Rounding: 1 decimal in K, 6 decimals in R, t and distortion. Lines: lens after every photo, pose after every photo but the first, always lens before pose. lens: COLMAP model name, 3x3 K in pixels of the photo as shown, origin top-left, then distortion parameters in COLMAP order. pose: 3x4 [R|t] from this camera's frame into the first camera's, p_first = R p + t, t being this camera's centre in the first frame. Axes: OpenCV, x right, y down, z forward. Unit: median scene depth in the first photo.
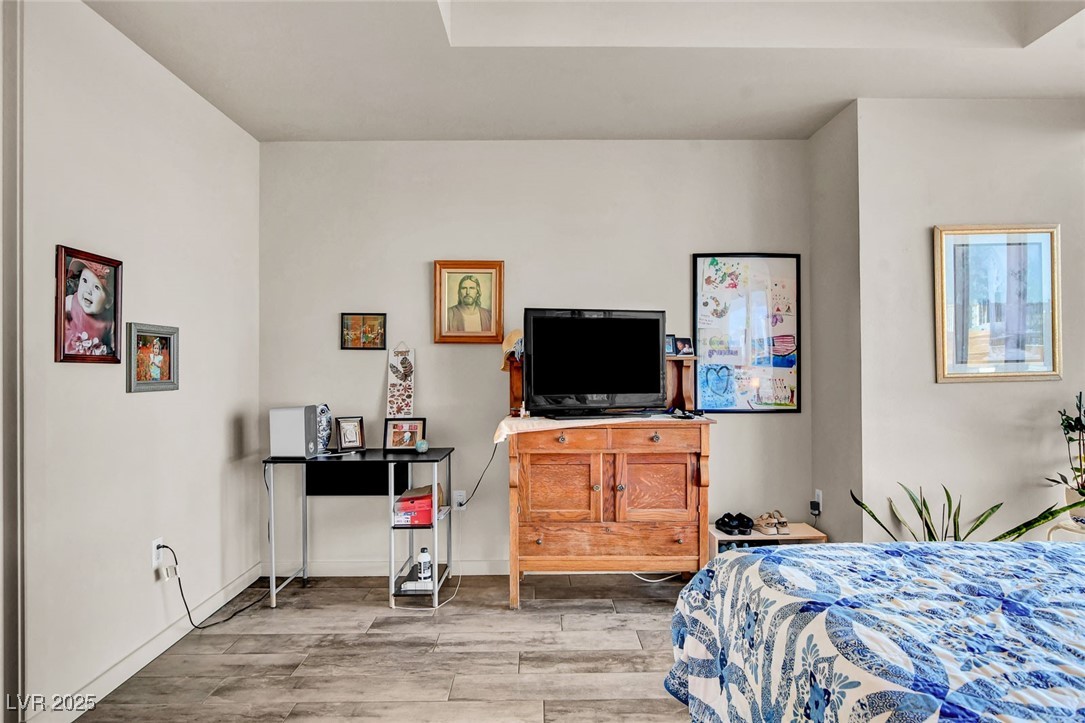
lens RADIAL K [[655.0, 0, 542.5], [0, 655.0, 361.5], [0, 0, 1]] dist [-0.010236, 0.002625]
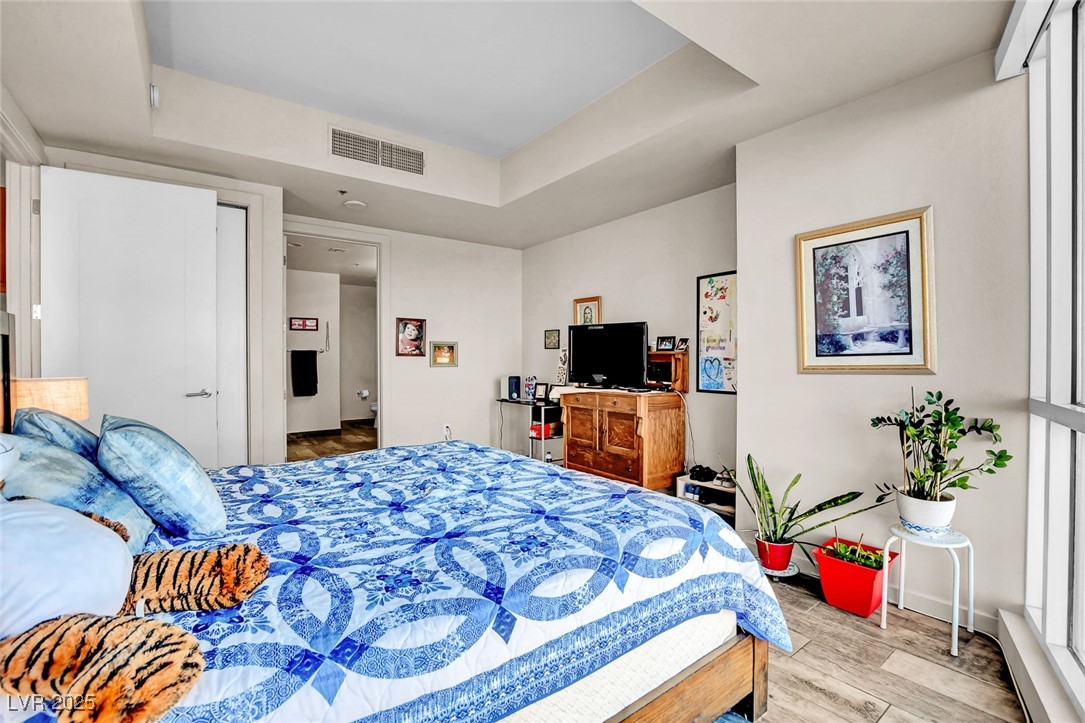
lens RADIAL K [[477.5, 0, 546.6], [0, 477.5, 363.4], [0, 0, 1]] dist [-0.035017, 0.005736]
pose [[0.600015, 0.012095, -0.799898, 0.978124], [0.005222, 0.999805, 0.019035, -0.002803], [0.799972, -0.015599, 0.599835, 0.158931]]
